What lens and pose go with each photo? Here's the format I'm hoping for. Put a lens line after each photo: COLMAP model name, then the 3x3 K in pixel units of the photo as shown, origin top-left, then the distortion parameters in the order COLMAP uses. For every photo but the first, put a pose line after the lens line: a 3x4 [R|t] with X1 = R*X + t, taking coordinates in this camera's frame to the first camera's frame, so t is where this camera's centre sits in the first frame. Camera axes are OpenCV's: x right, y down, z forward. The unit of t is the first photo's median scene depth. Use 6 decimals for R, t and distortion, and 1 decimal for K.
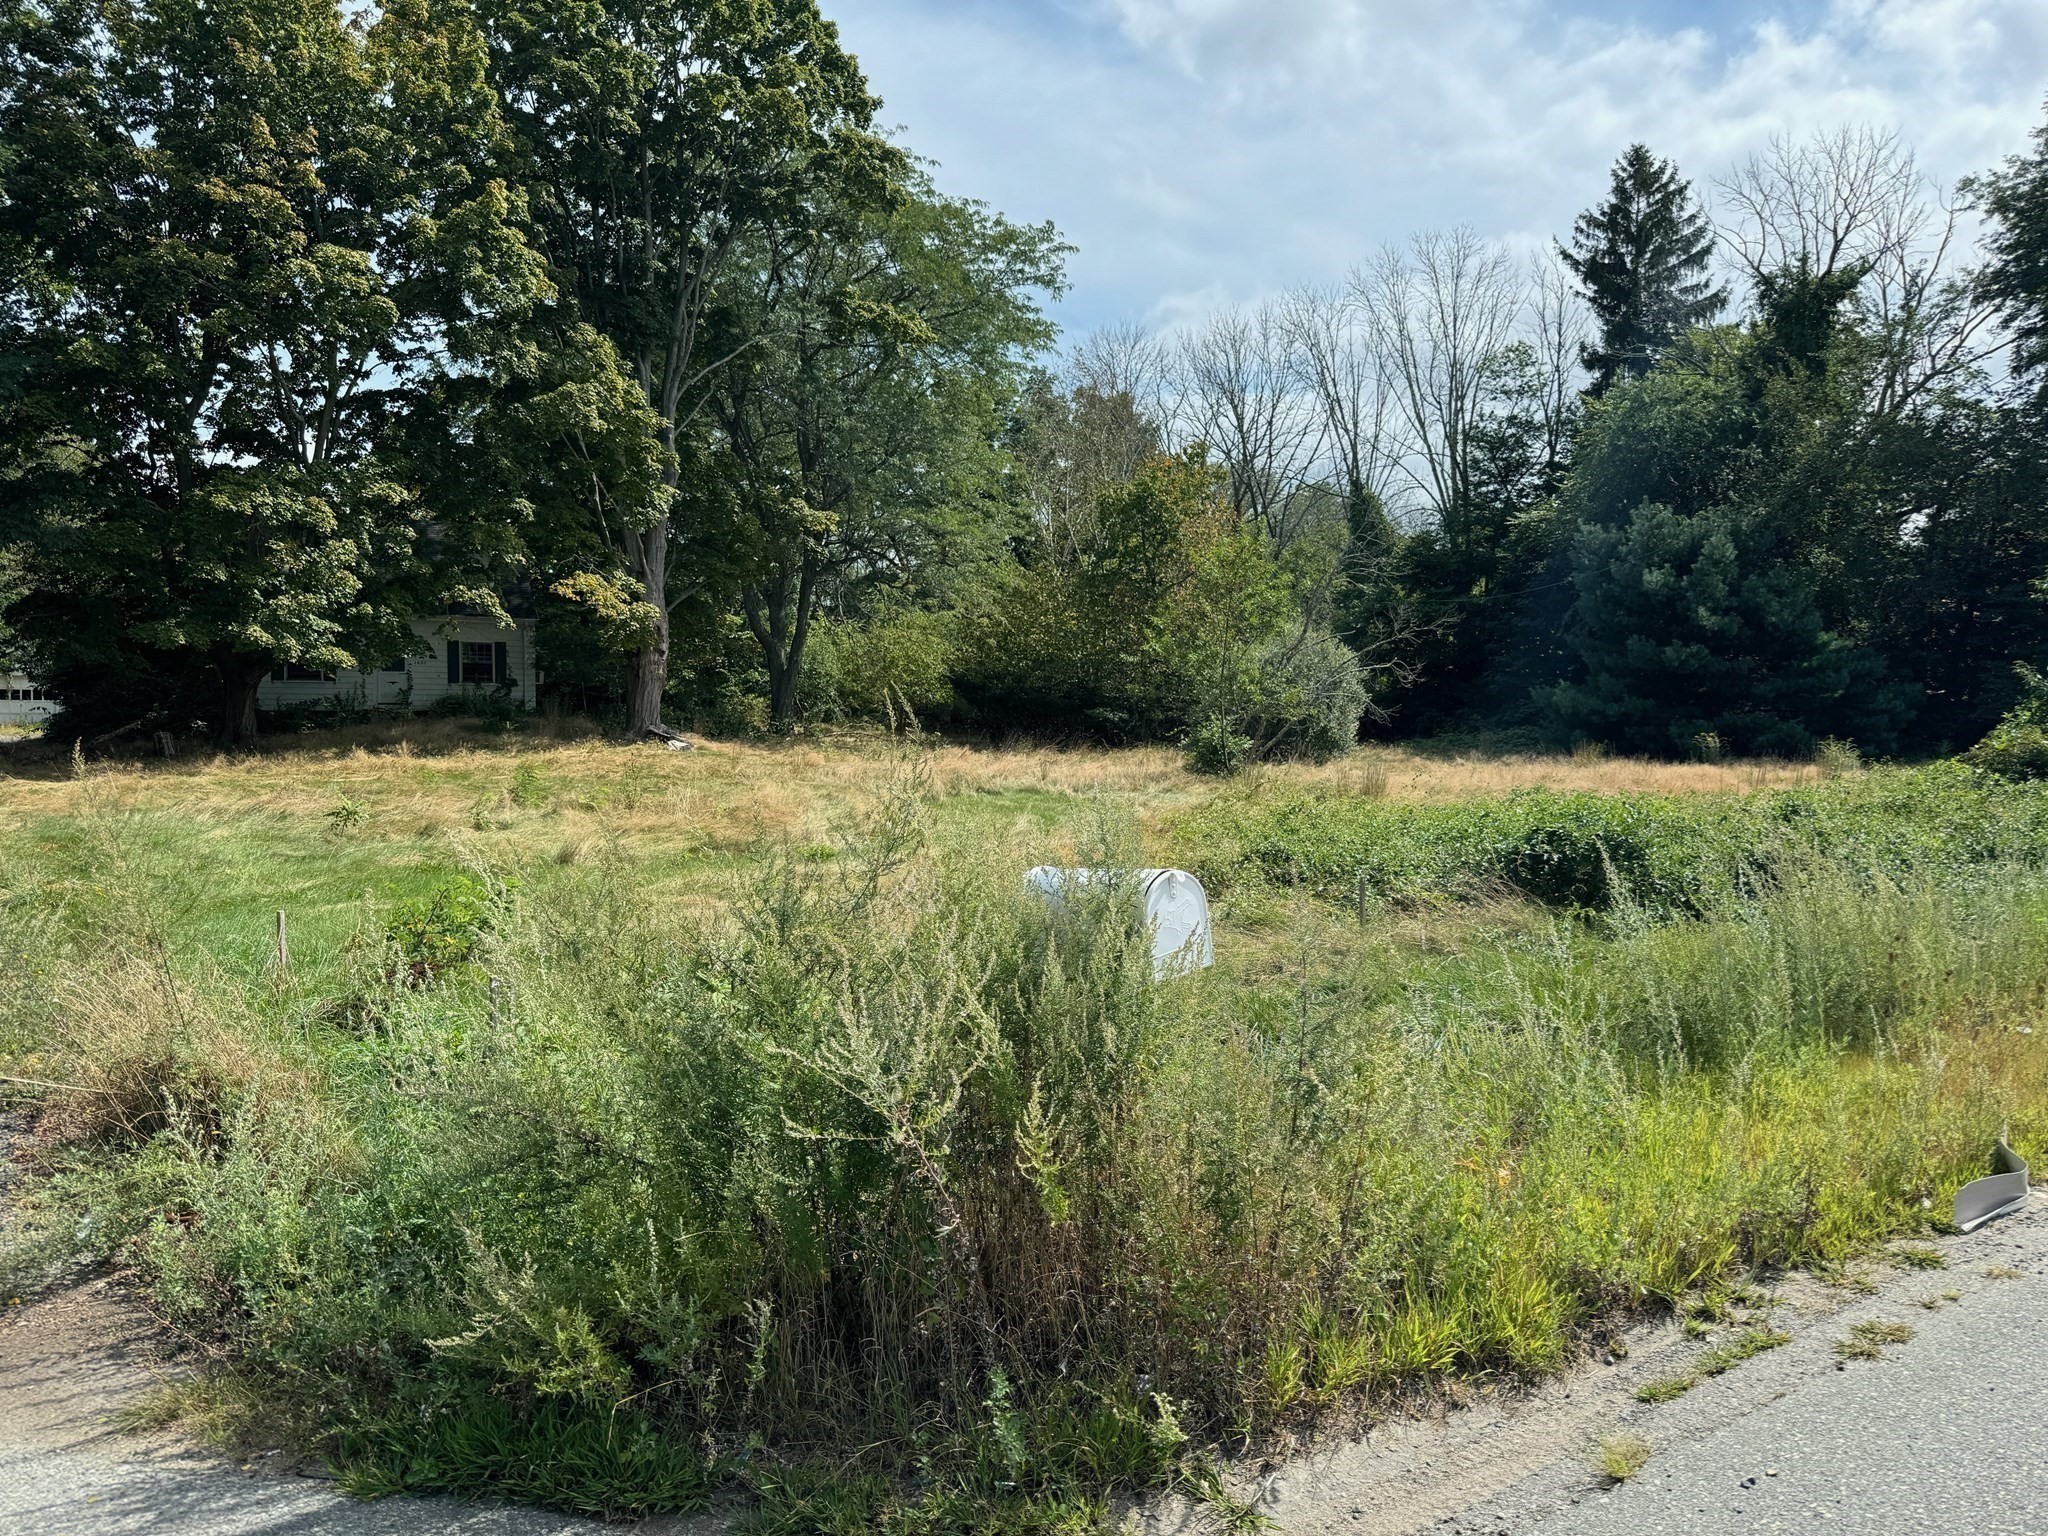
lens RADIAL K [[1447.4, 0, 1024.0], [0, 1447.4, 768.0], [0, 0, 1]] dist [-0.007588, -0.005871]
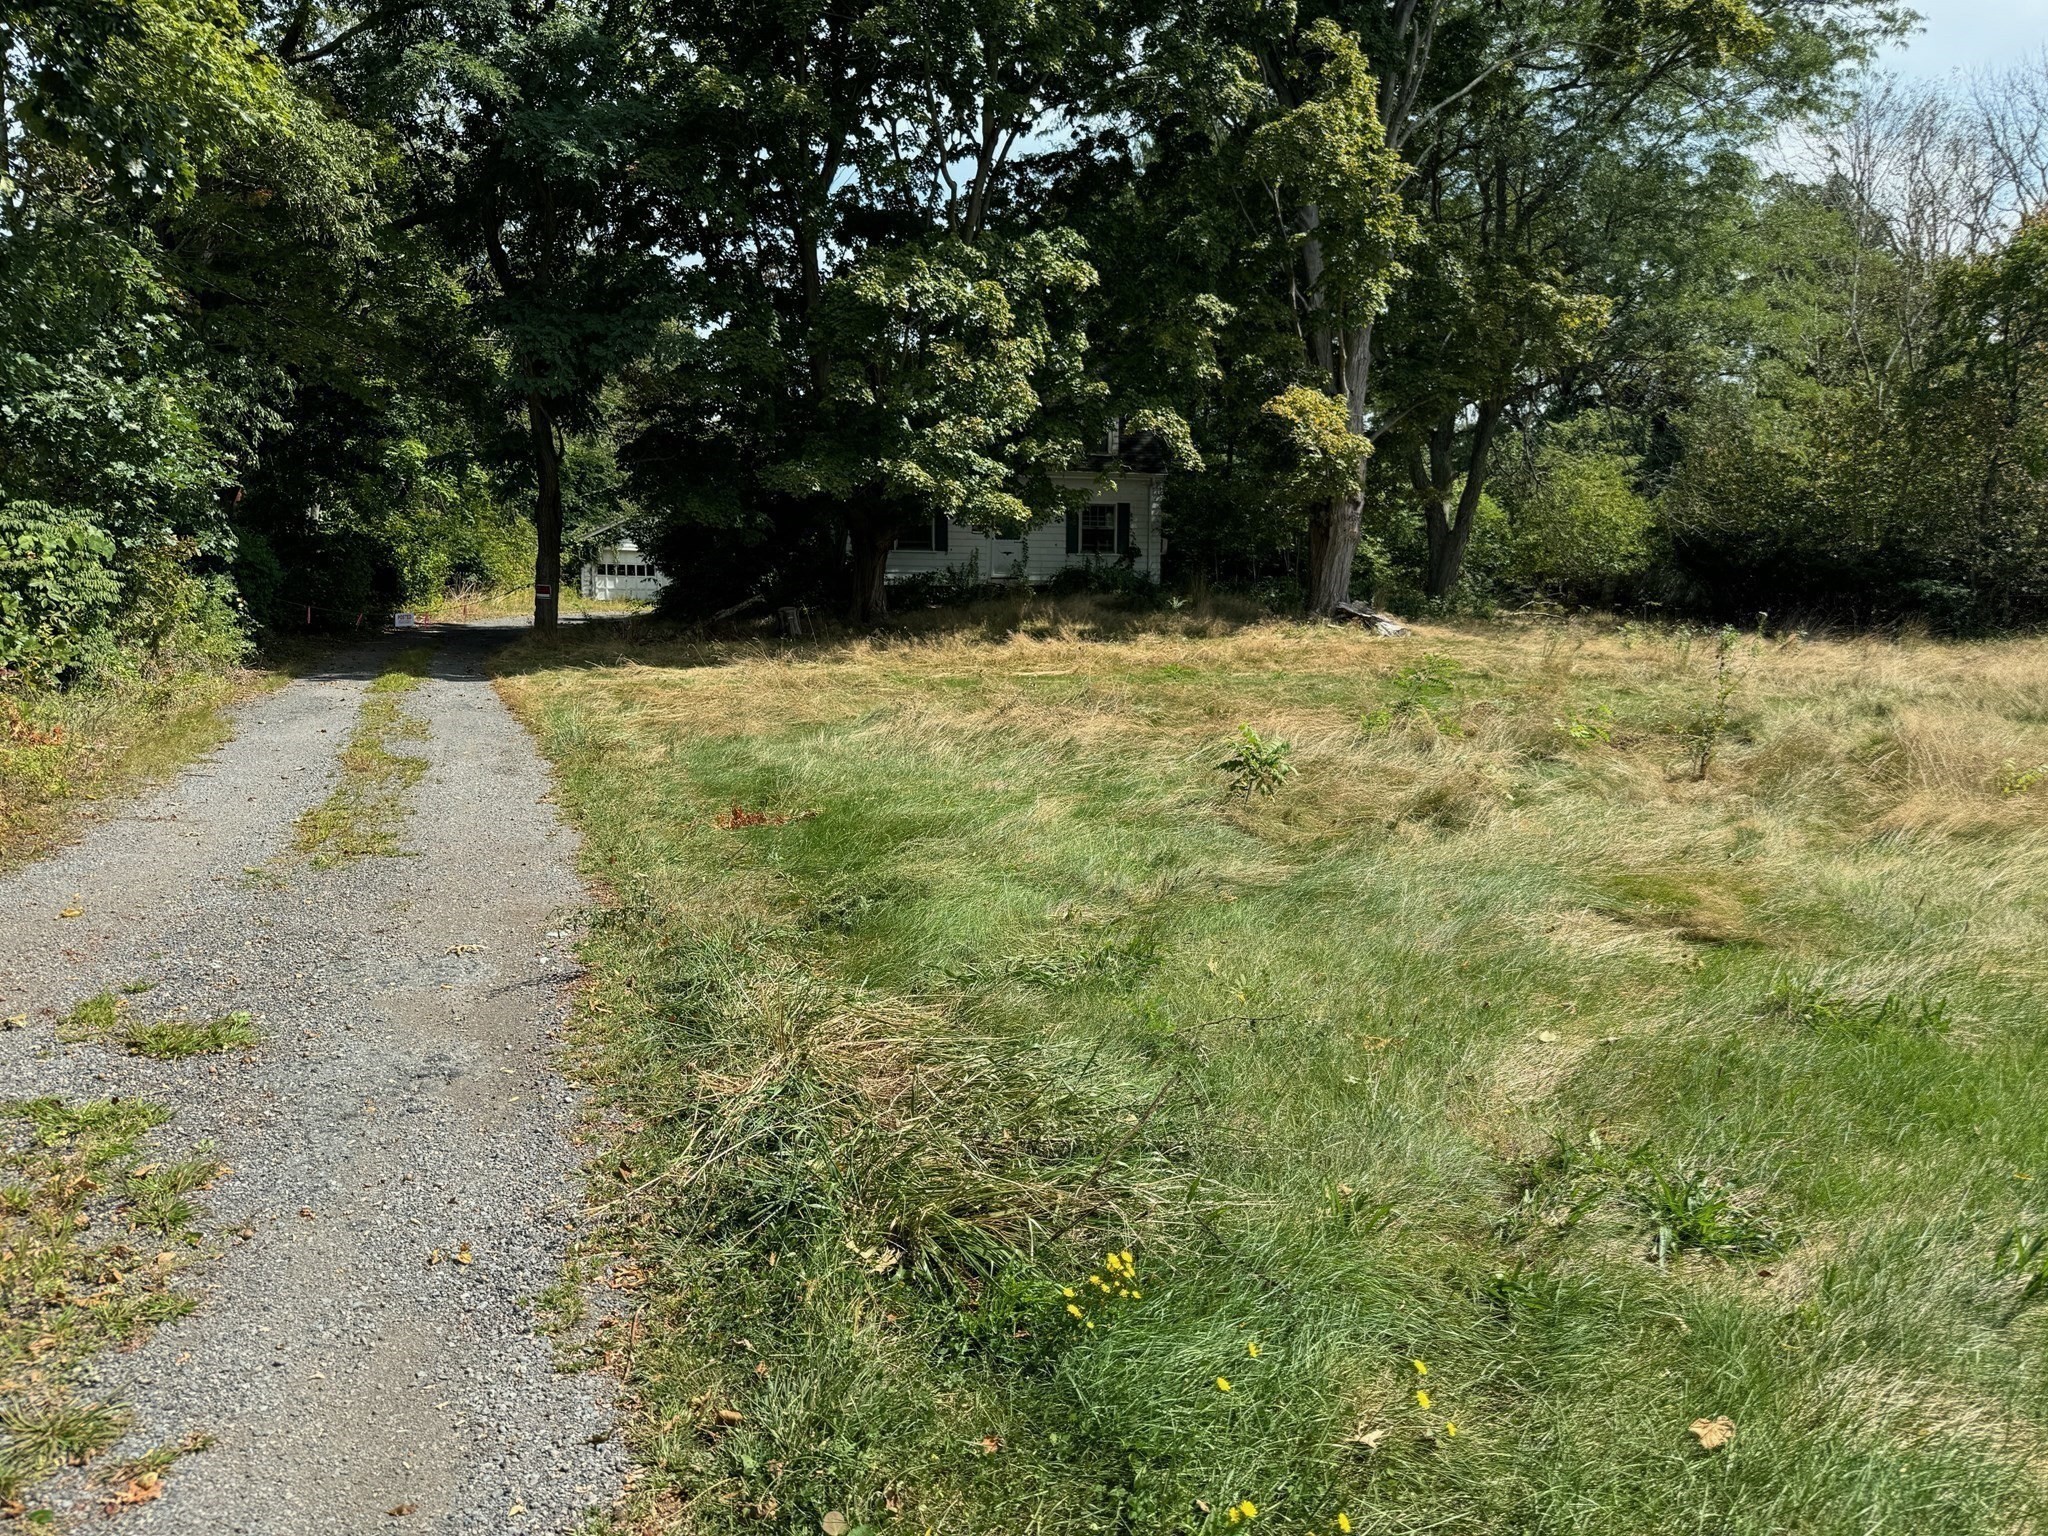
lens RADIAL K [[1447.4, 0, 1024.0], [0, 1447.4, 768.0], [0, 0, 1]] dist [-0.007588, -0.005871]
pose [[0.945480, 0.037549, -0.323508, -0.081997], [-0.012447, 0.996772, 0.079314, -0.000377], [0.325442, -0.070963, 0.942895, 0.108362]]
